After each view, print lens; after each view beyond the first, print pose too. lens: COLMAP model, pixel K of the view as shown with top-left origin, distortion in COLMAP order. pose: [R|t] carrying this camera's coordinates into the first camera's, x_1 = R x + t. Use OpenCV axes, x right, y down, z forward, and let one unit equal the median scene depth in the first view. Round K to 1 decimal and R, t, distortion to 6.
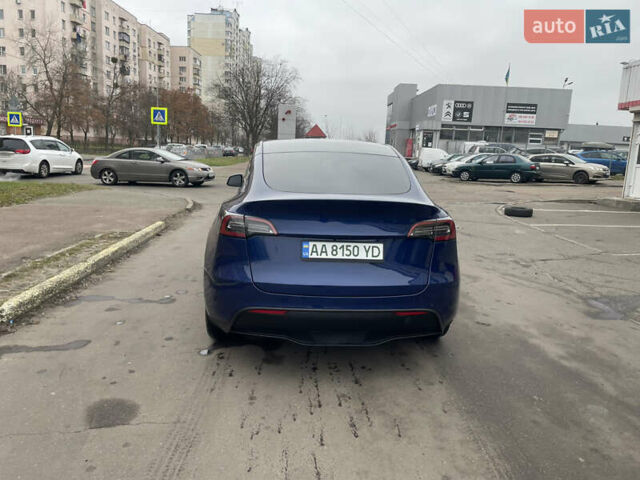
lens RADIAL K [[481.2, 0, 315.6], [0, 481.2, 239.0], [0, 0, 1]] dist [0.082355, -0.098977]
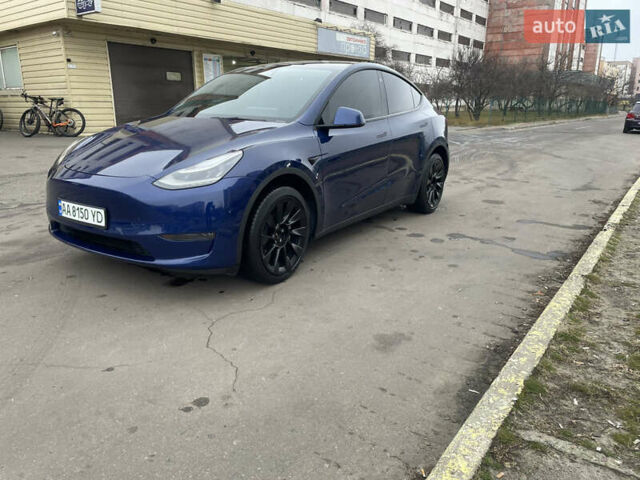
lens RADIAL K [[481.2, 0, 314.6], [0, 481.2, 241.7], [0, 0, 1]] dist [0.082355, -0.098977]
pose [[-0.790363, -0.212688, 0.574534, -0.131735], [0.072964, 0.898449, 0.432973, -0.063107], [-0.608278, 0.384126, -0.694583, 0.379264]]
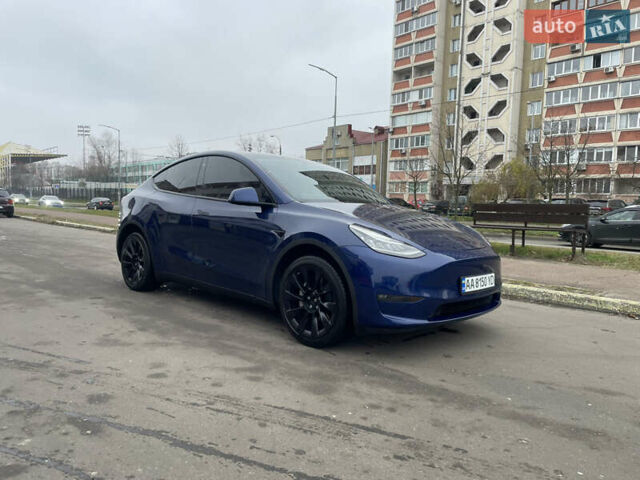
lens RADIAL K [[481.2, 0, 313.6], [0, 481.2, 242.7], [0, 0, 1]] dist [0.082355, -0.098977]
pose [[-0.742124, -0.006928, -0.670227, 0.137517], [-0.180859, 0.964925, 0.190286, -0.049834], [0.645401, 0.262433, -0.717347, 0.396670]]
